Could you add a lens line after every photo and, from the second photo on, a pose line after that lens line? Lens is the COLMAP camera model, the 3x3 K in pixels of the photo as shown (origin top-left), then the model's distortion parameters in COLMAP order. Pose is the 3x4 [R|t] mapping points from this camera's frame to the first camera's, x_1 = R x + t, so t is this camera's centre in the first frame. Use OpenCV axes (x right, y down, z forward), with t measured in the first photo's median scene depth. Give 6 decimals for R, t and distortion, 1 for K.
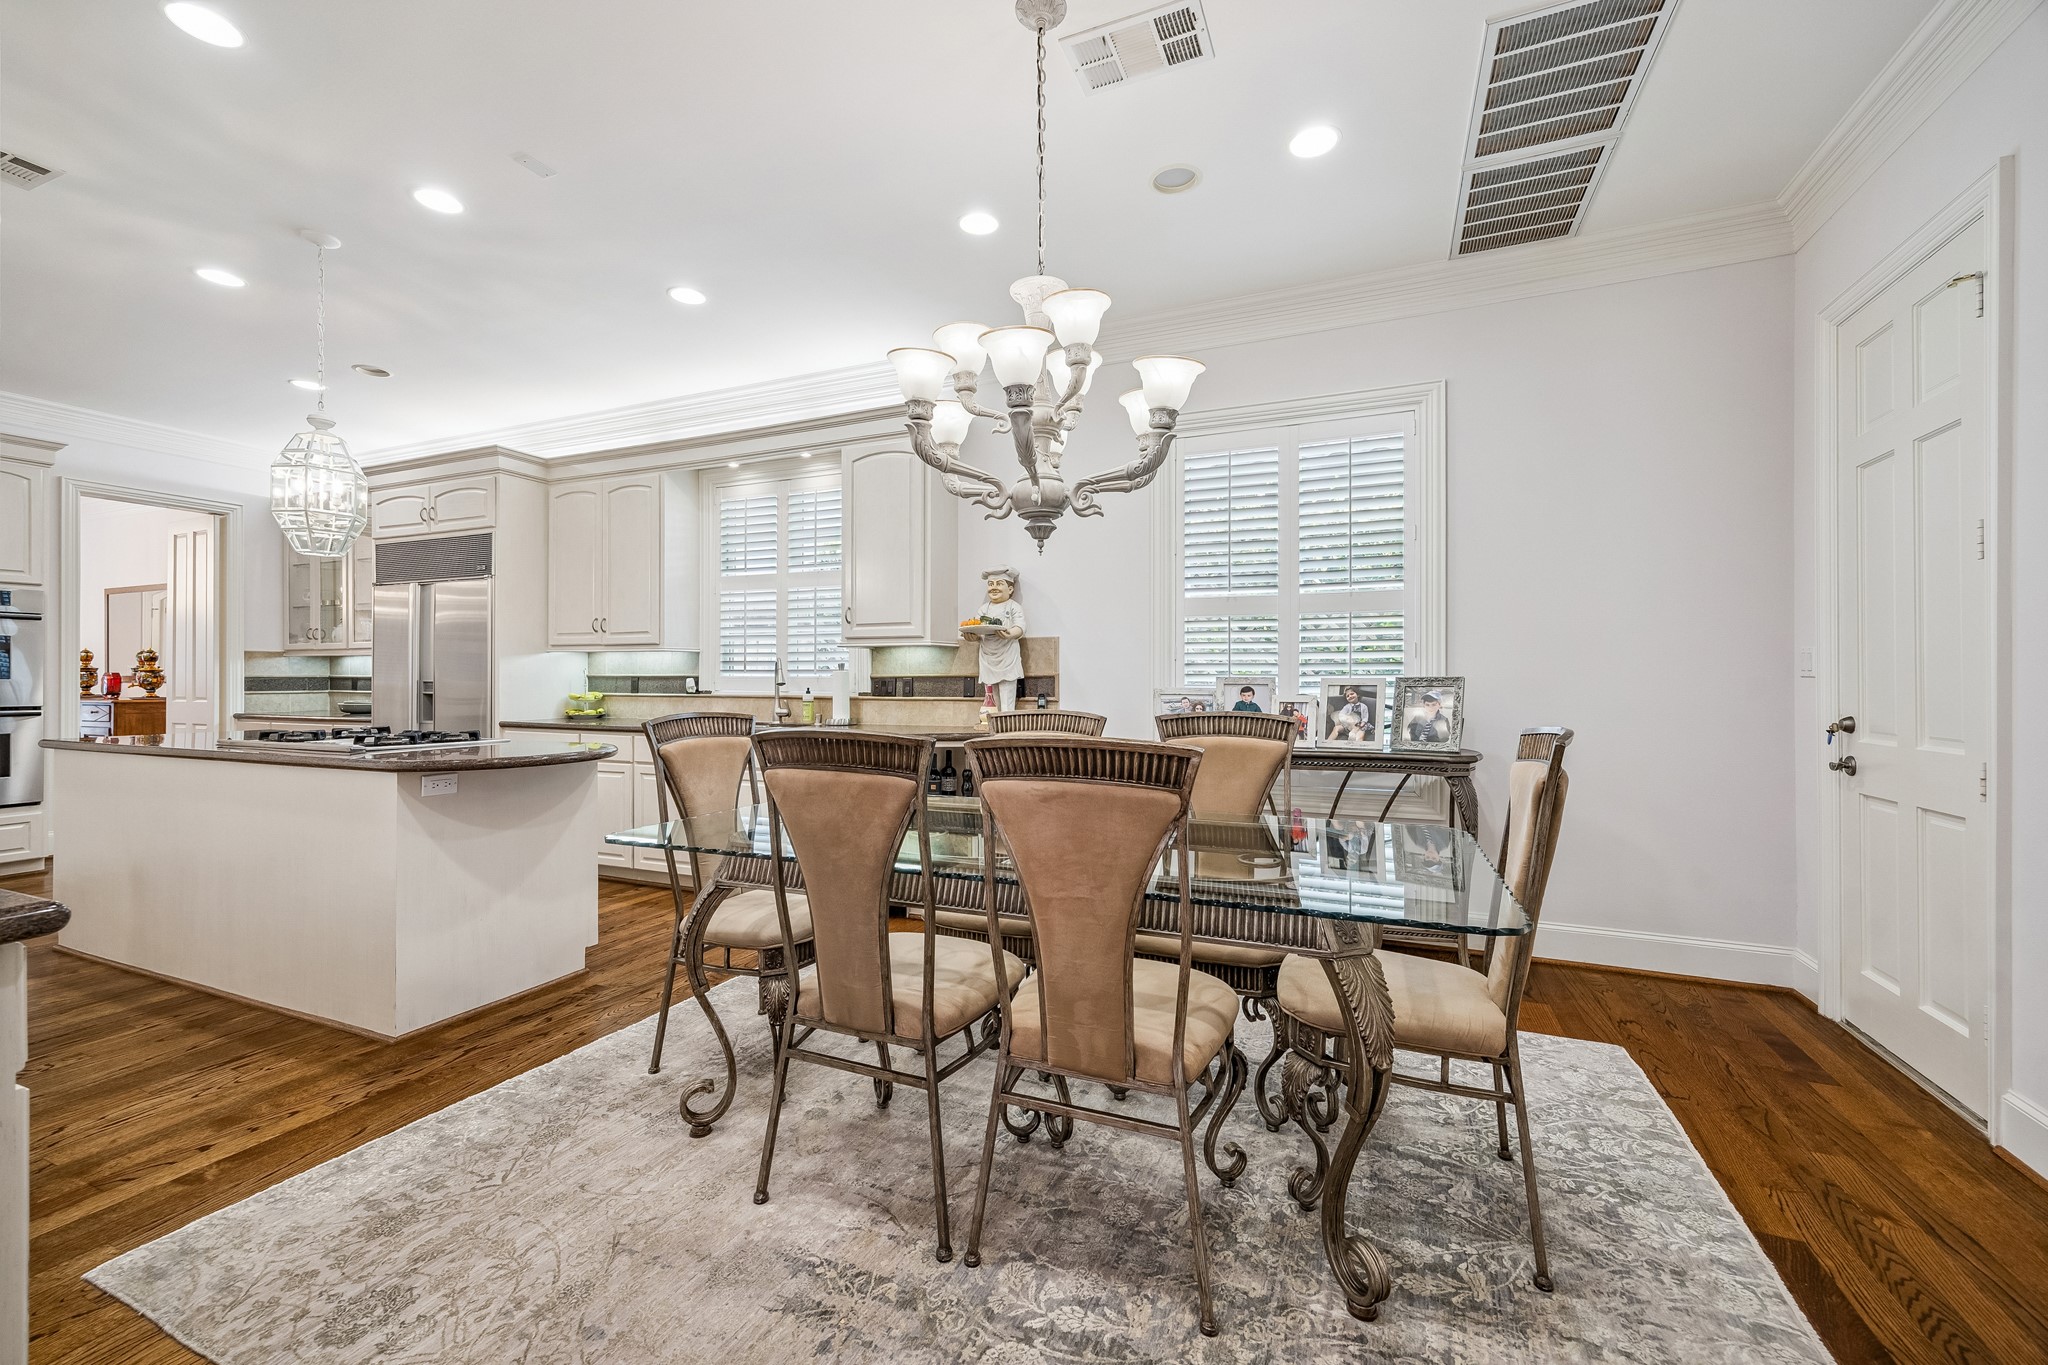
lens RADIAL K [[784.1, 0, 1032.8], [0, 784.1, 681.1], [0, 0, 1]] dist [-0.001339, 0.000343]
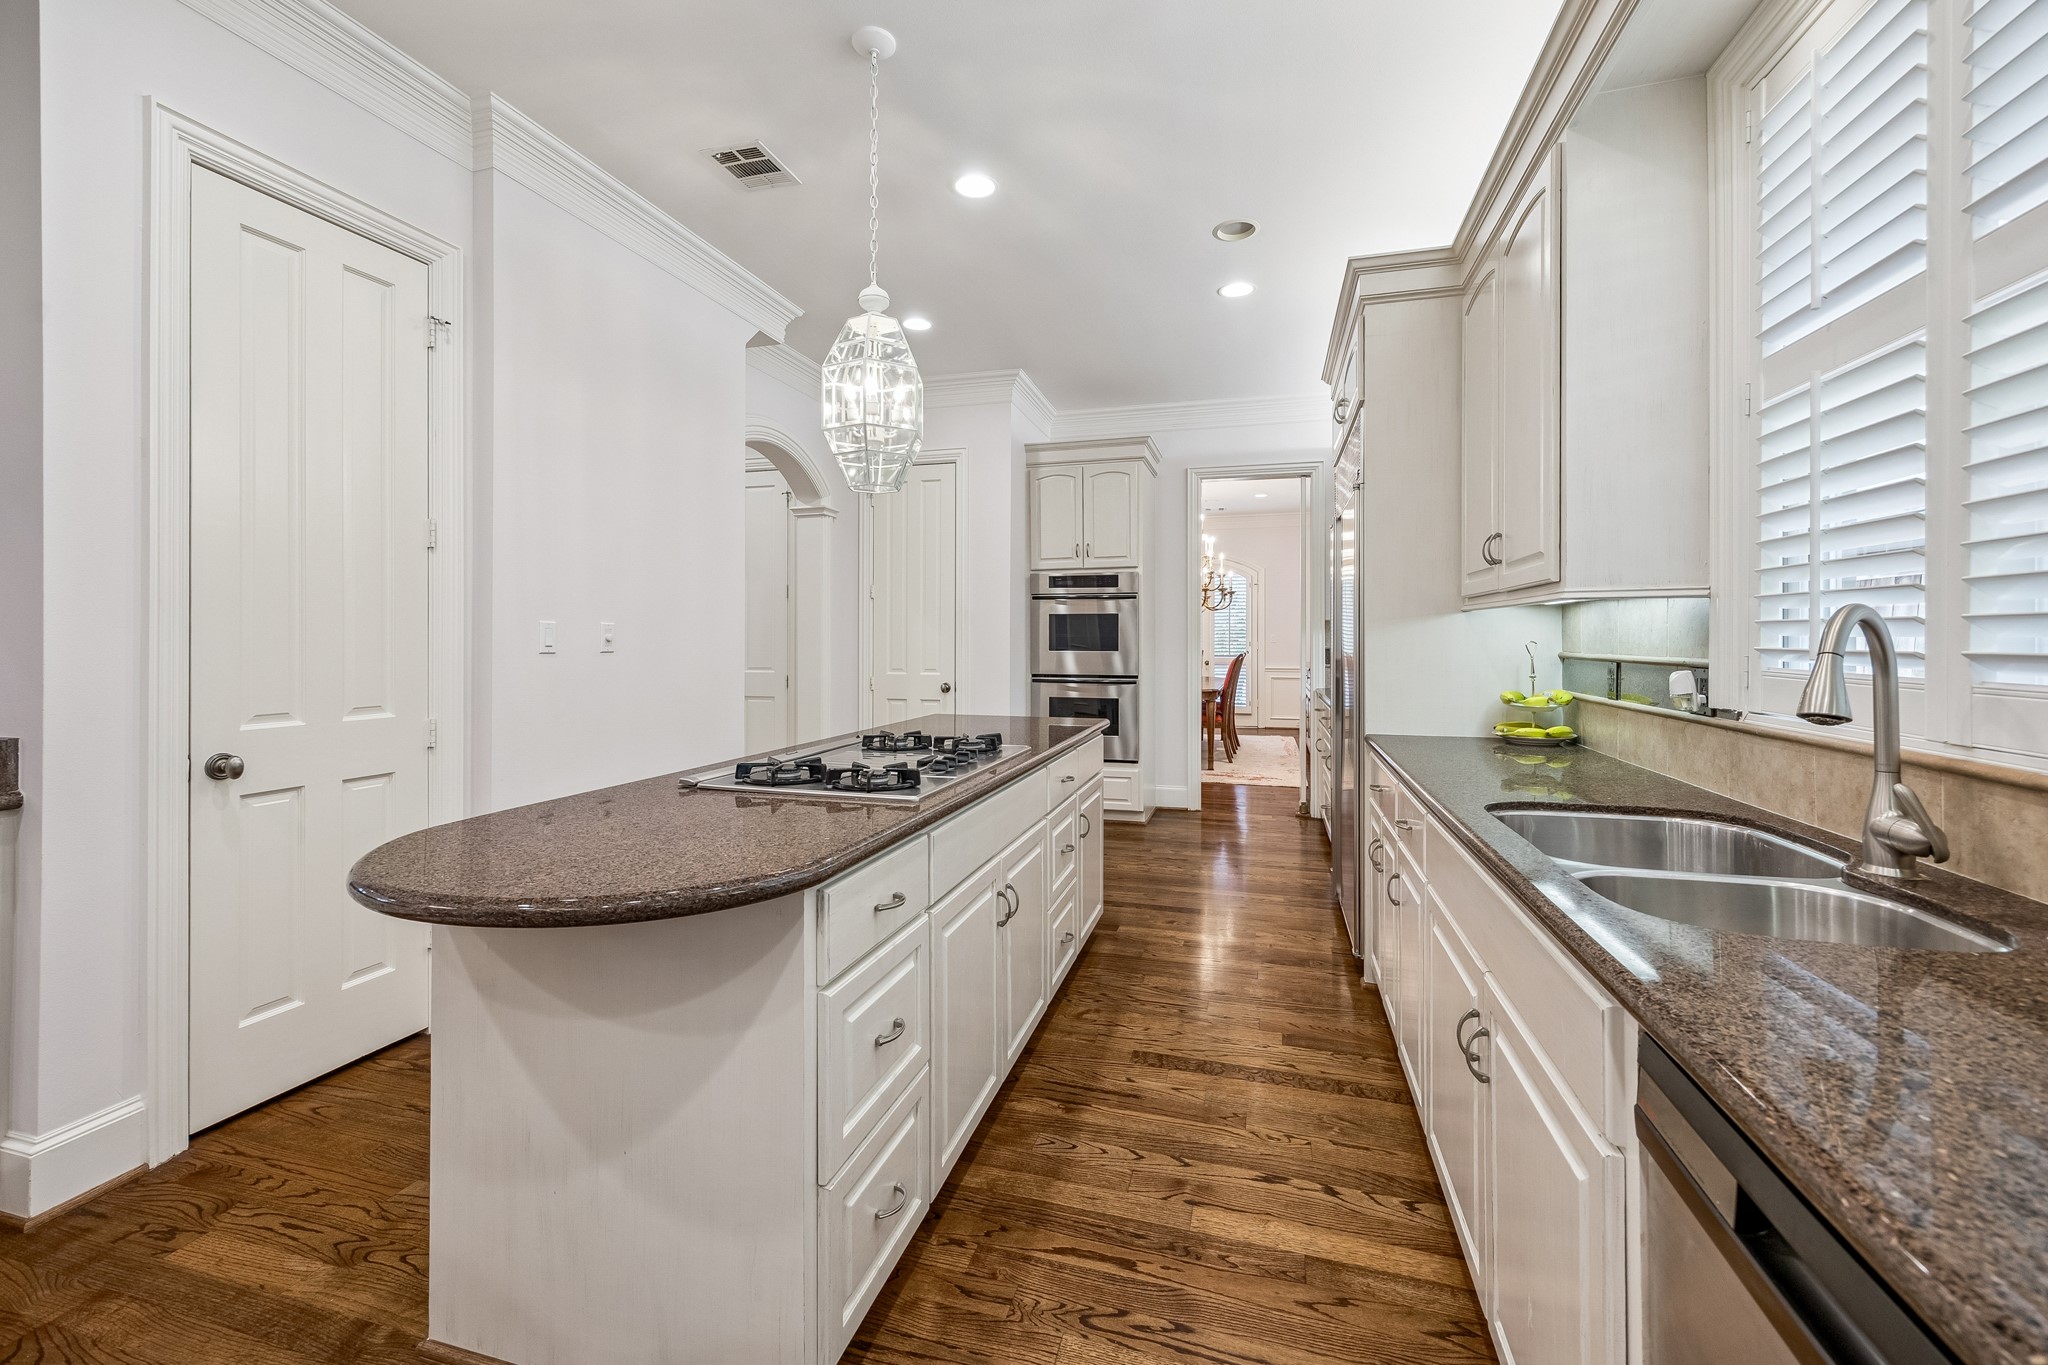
lens RADIAL K [[833.7, 0, 1021.3], [0, 833.7, 642.1], [0, 0, 1]] dist [0.001583, 0.000081]
pose [[0.107450, 0.003751, -0.994203, -0.096619], [-0.002762, 0.999990, 0.003474, -0.018537], [0.994207, 0.002372, 0.107459, 0.711857]]
